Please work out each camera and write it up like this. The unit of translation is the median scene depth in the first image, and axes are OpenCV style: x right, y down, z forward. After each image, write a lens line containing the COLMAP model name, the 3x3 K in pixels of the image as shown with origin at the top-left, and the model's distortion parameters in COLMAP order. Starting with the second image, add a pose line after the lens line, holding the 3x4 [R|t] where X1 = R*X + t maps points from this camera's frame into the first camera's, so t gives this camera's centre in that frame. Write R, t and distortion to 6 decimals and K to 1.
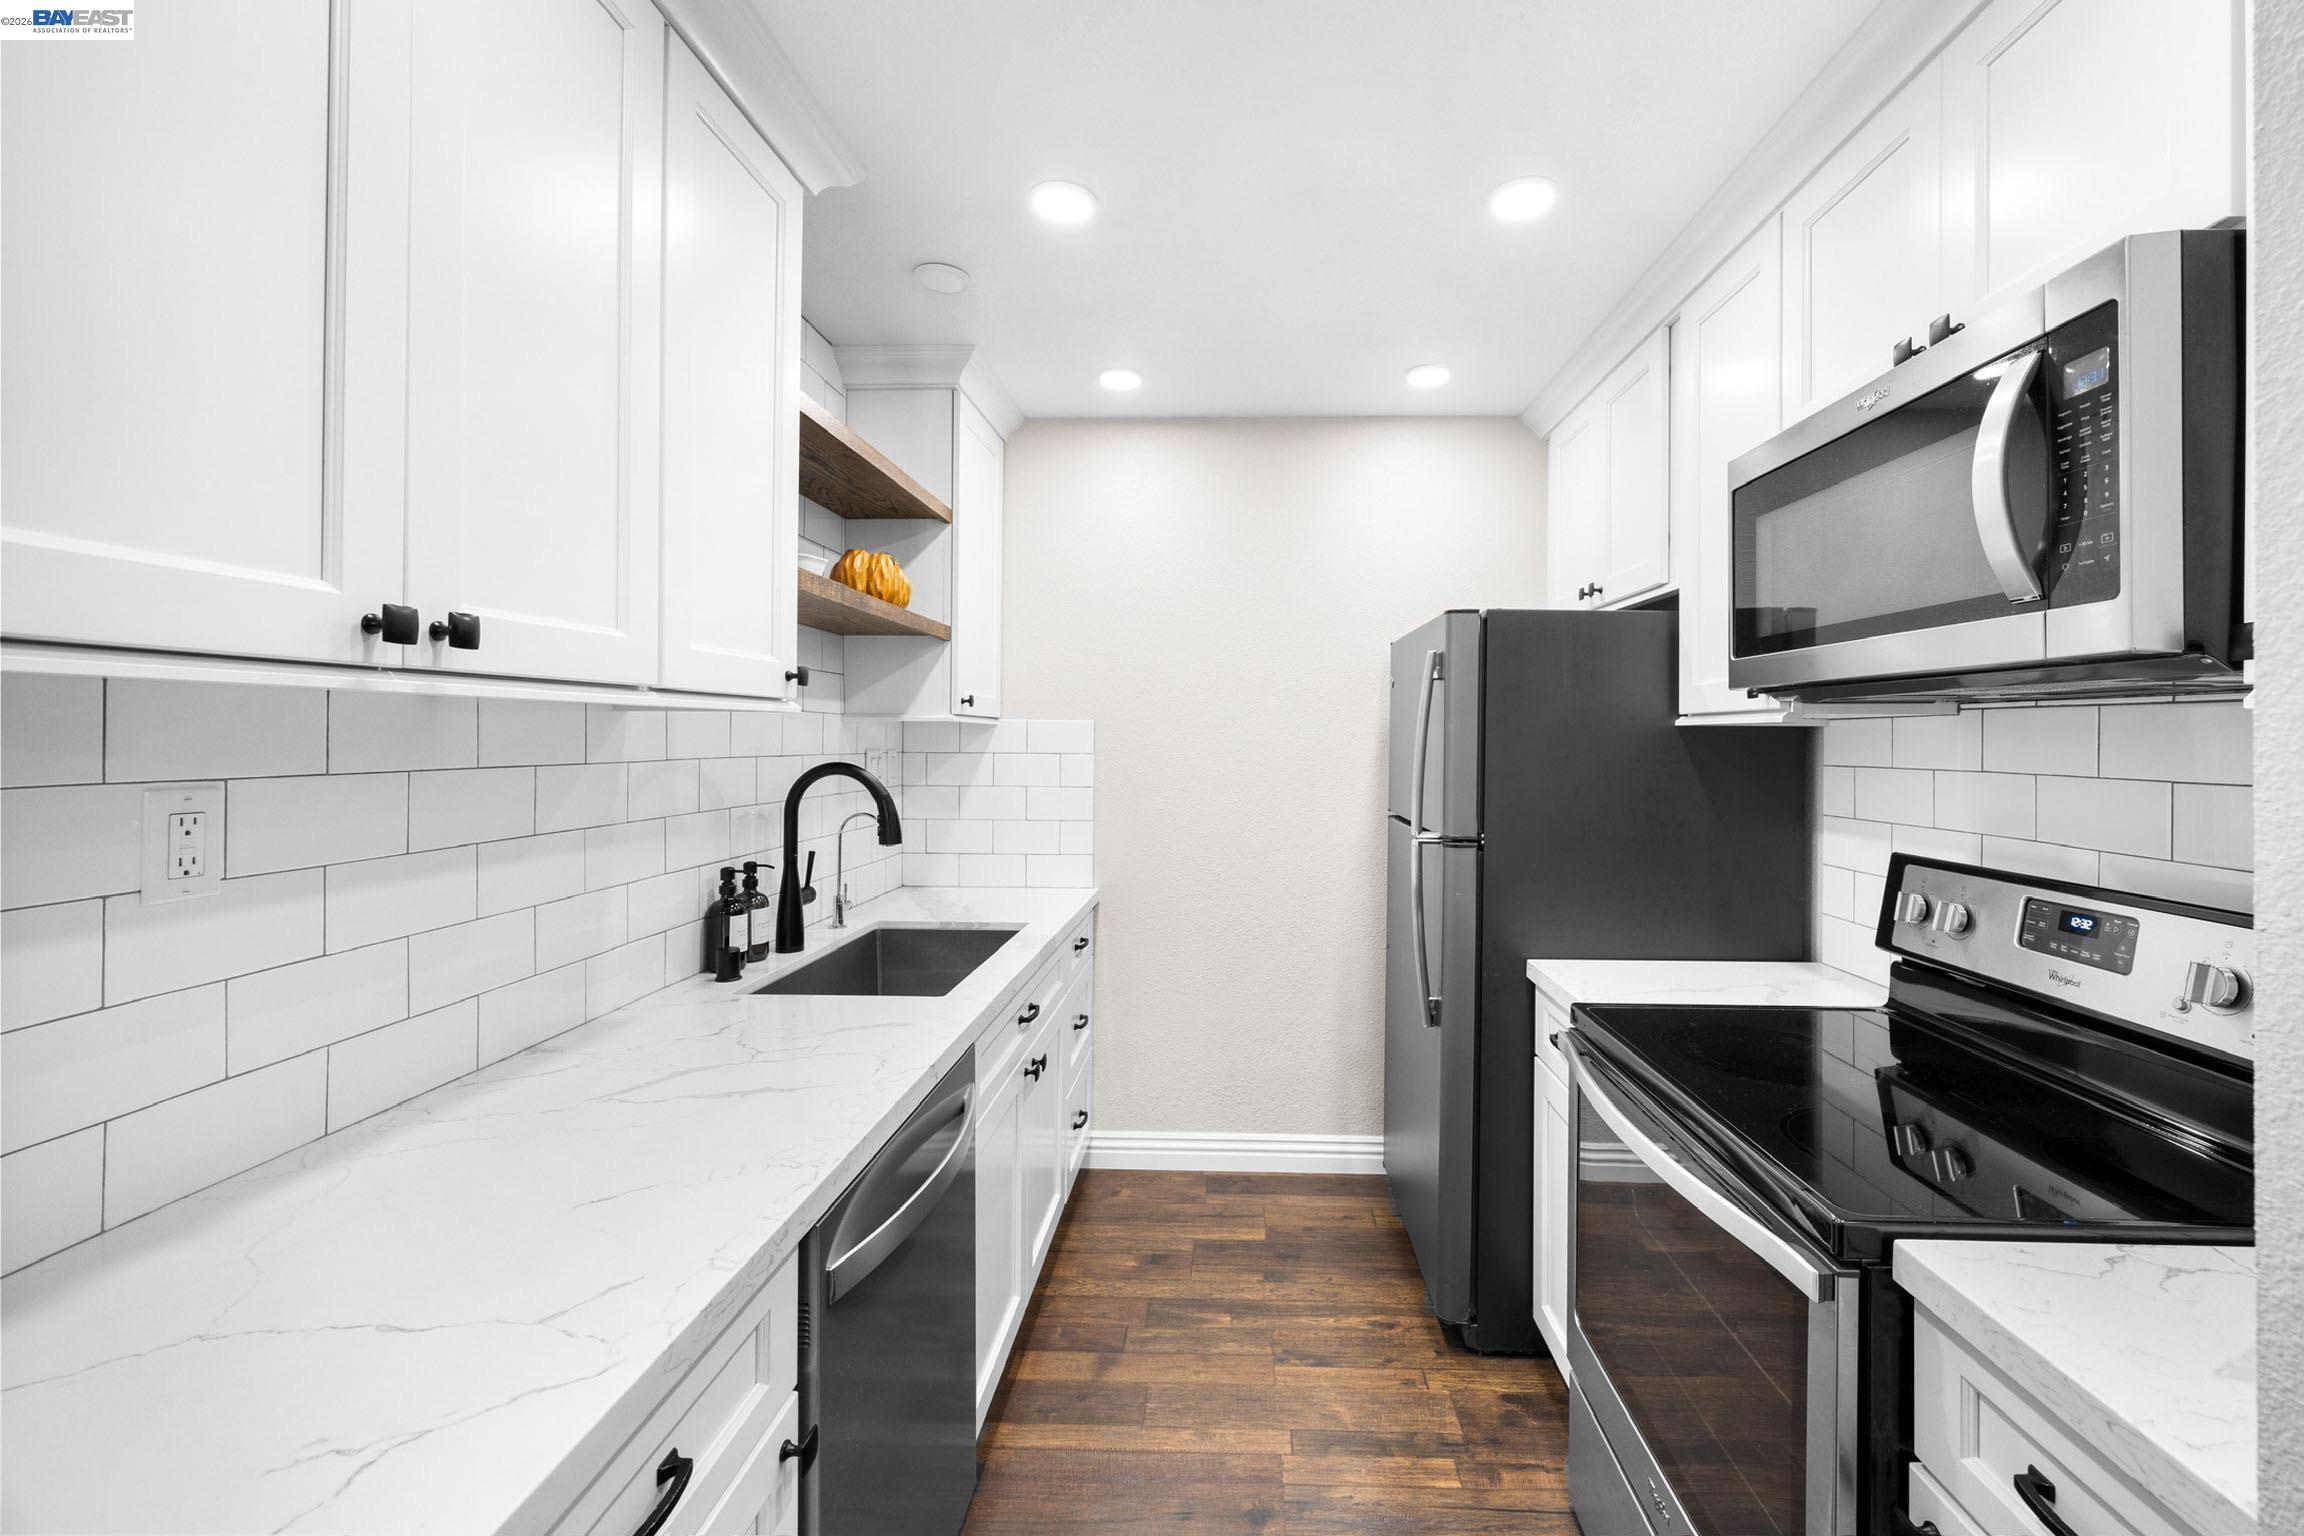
lens RADIAL K [[903.4, 0, 1200.5], [0, 903.4, 733.1], [0, 0, 1]] dist [-0.002069, 0.000168]
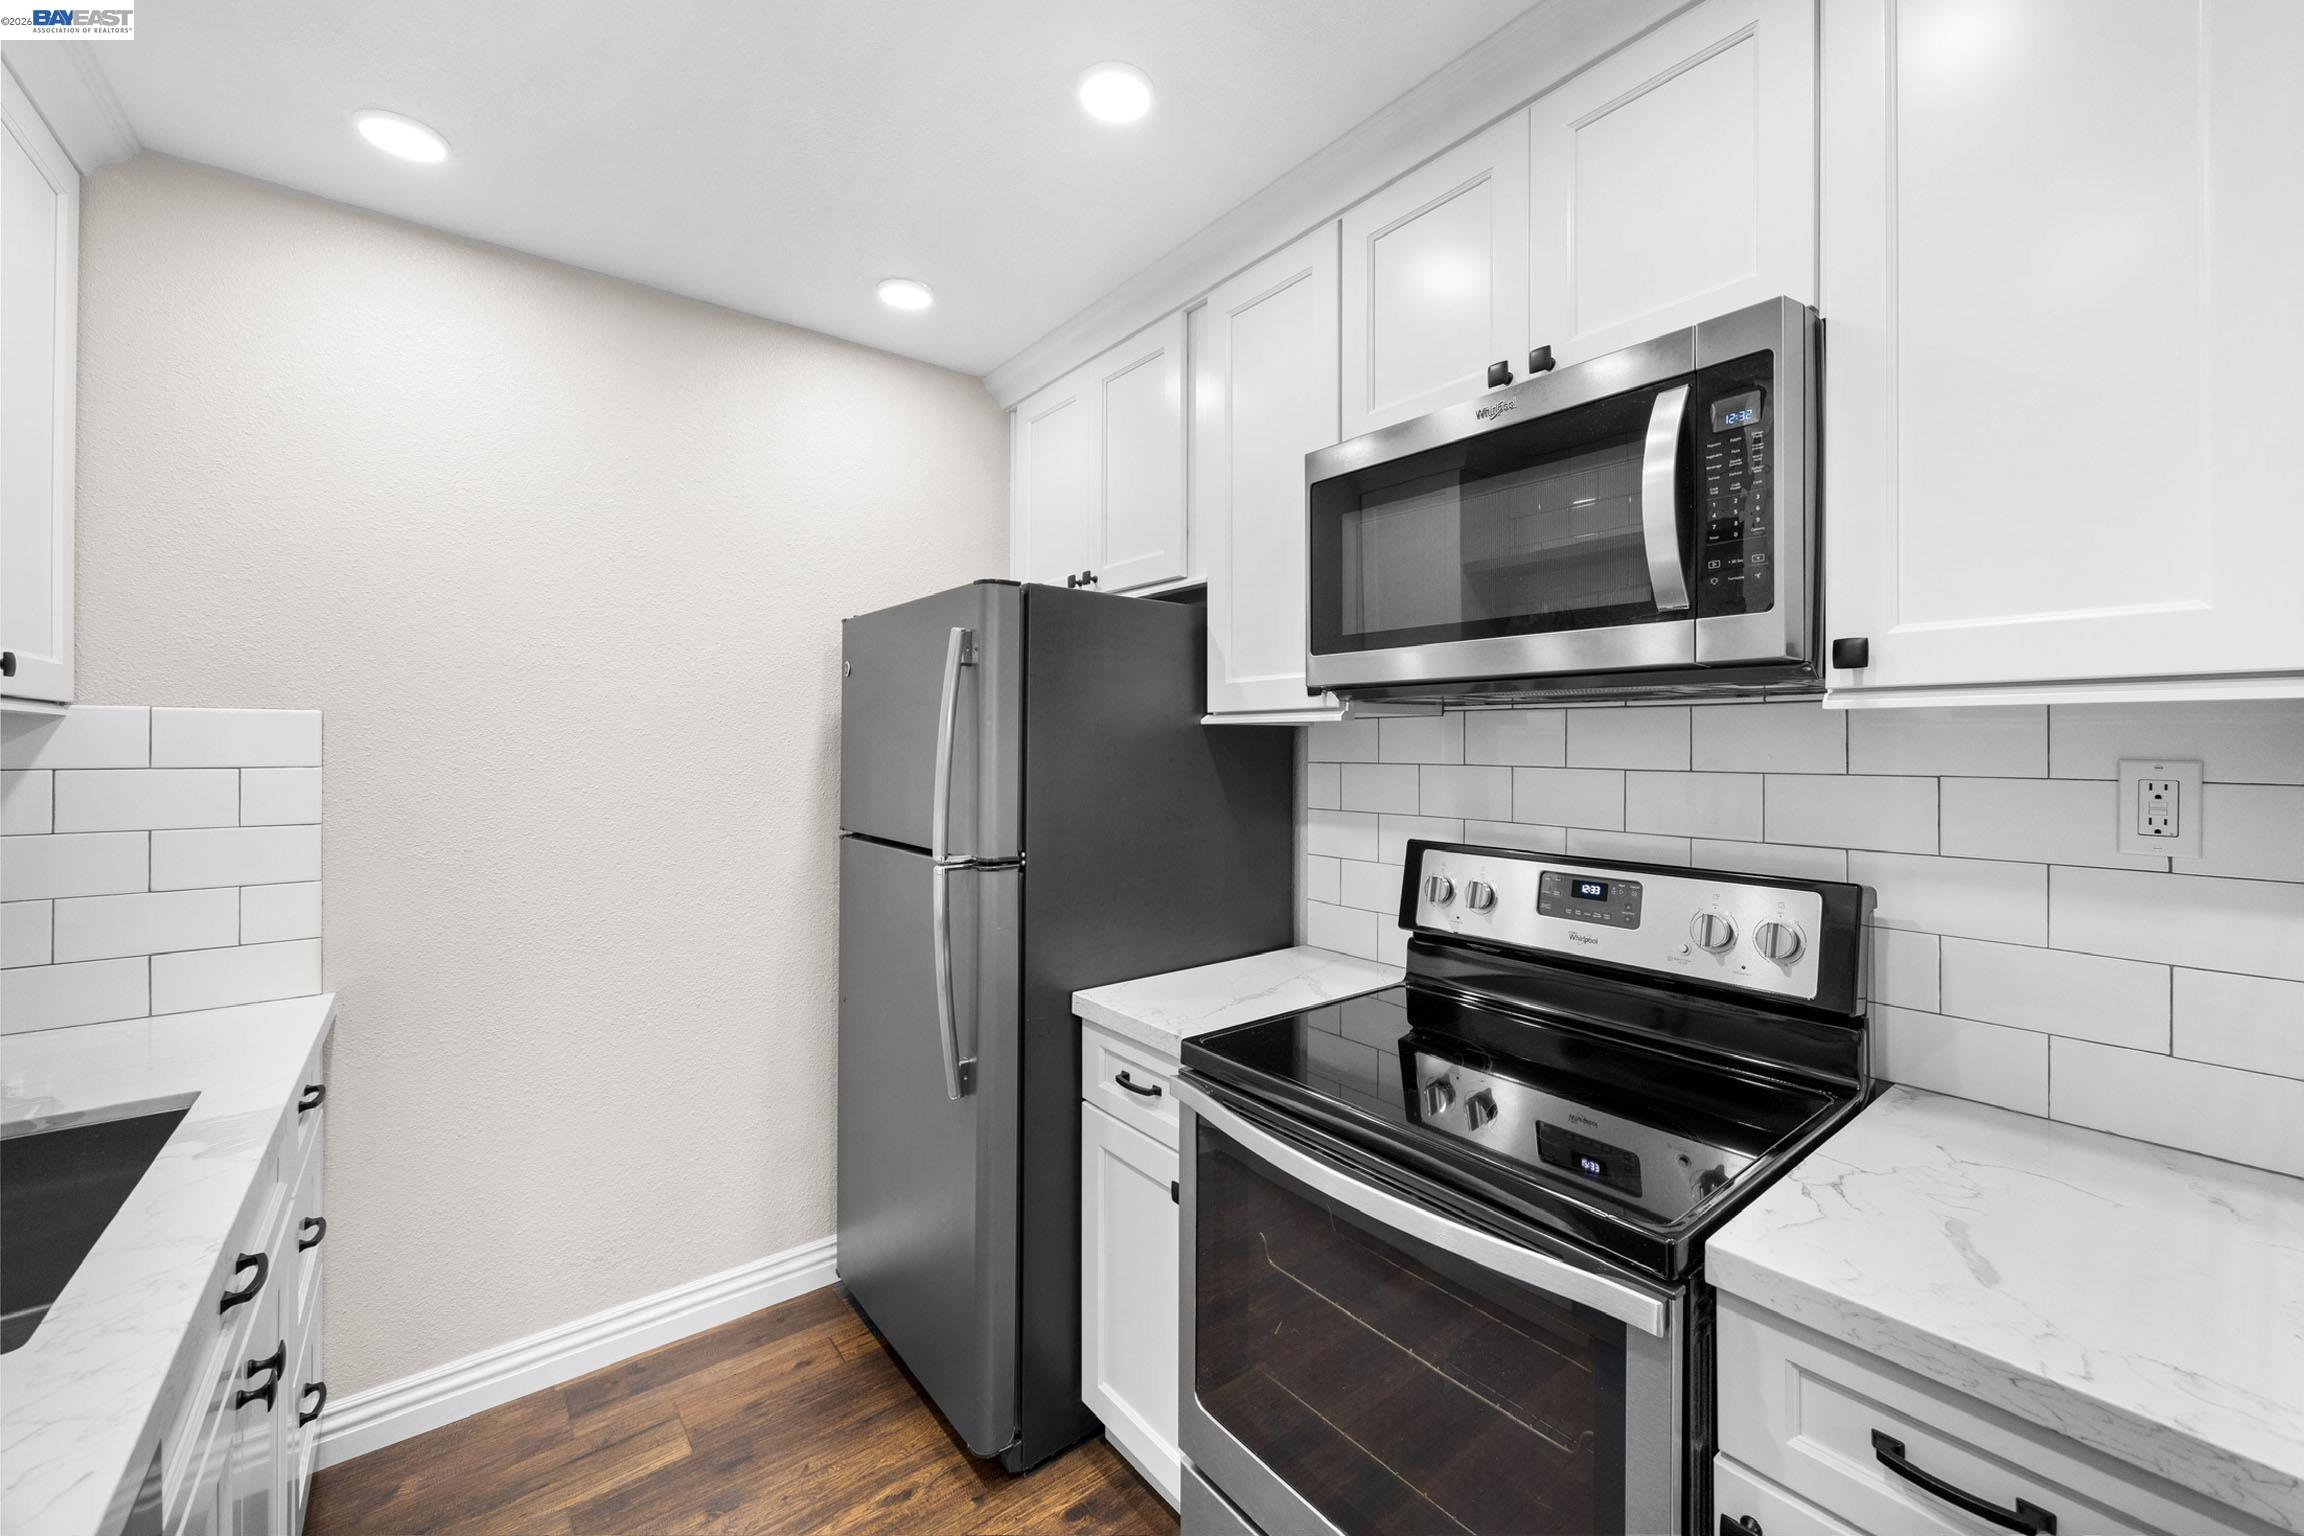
lens RADIAL K [[903.4, 0, 1169.6], [0, 903.4, 740.3], [0, 0, 1]] dist [-0.002069, 0.000168]
pose [[0.747893, -0.003733, 0.663809, -0.144354], [0.000034, 0.999984, 0.005585, 0.003867], [-0.663819, -0.004154, 0.747882, 0.293088]]
